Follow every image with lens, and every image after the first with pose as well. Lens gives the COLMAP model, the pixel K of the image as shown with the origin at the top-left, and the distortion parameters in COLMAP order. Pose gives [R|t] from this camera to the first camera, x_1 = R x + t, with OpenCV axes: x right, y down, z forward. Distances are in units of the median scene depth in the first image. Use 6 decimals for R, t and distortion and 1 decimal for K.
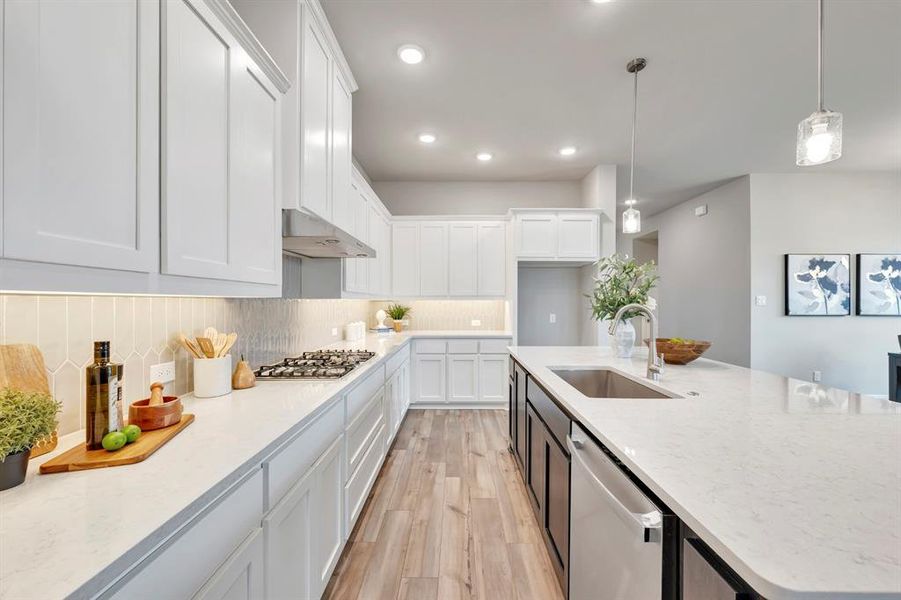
lens RADIAL K [[355.8, 0, 455.5], [0, 355.8, 301.7], [0, 0, 1]] dist [0.000108, -0.000092]
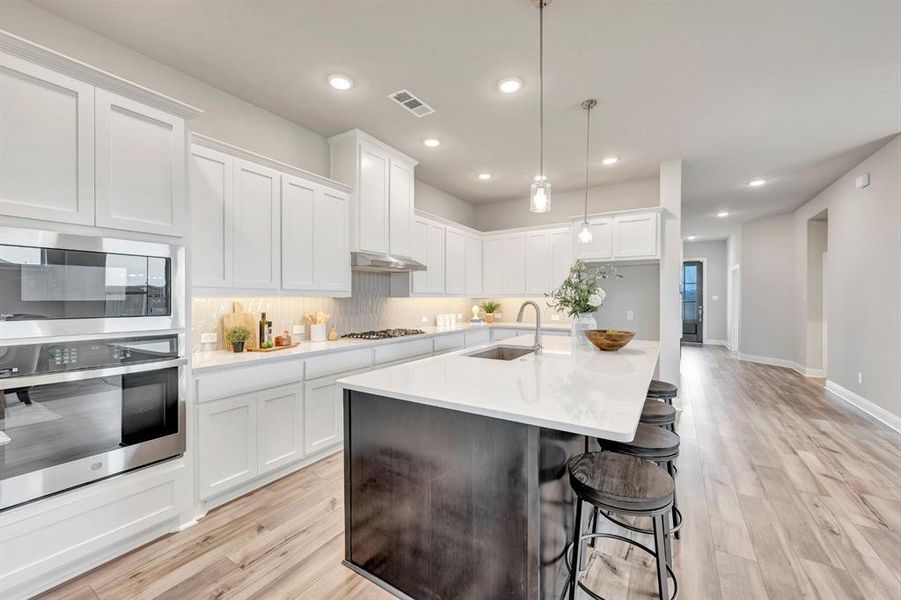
lens RADIAL K [[356.1, 0, 454.8], [0, 356.1, 299.6], [0, 0, 1]] dist [0.001406, 0.000190]
pose [[0.852633, -0.000447, -0.522510, 0.498685], [0.001424, 0.999998, 0.001467, -0.000740], [0.522509, -0.001994, 0.852632, -0.183945]]
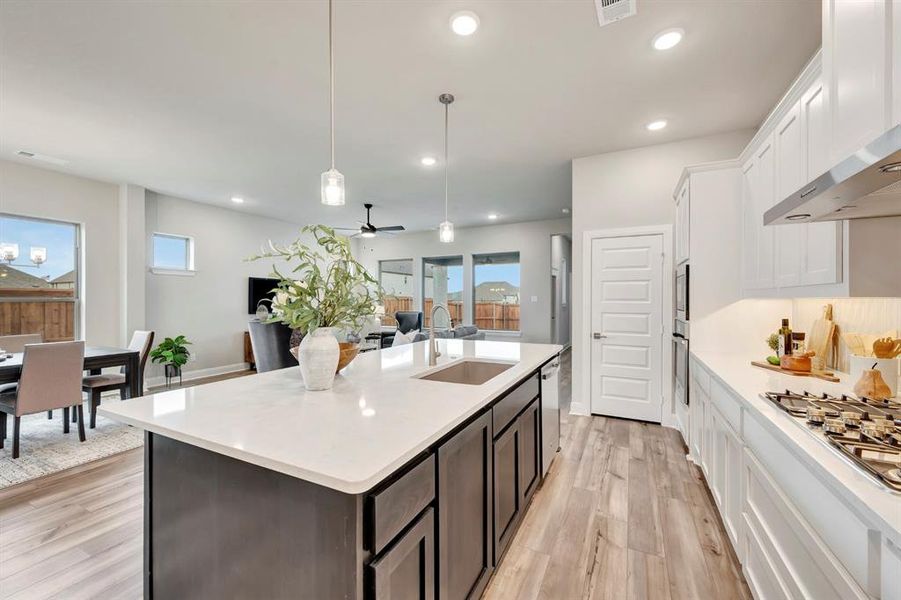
lens RADIAL K [[357.0, 0, 454.9], [0, 357.0, 300.1], [0, 0, 1]] dist [0.000502, 0.000098]
pose [[-0.898717, -0.001322, 0.438528, -0.023195], [0.000117, 0.999995, 0.003254, -0.004580], [-0.438530, 0.002976, -0.898712, 1.016695]]
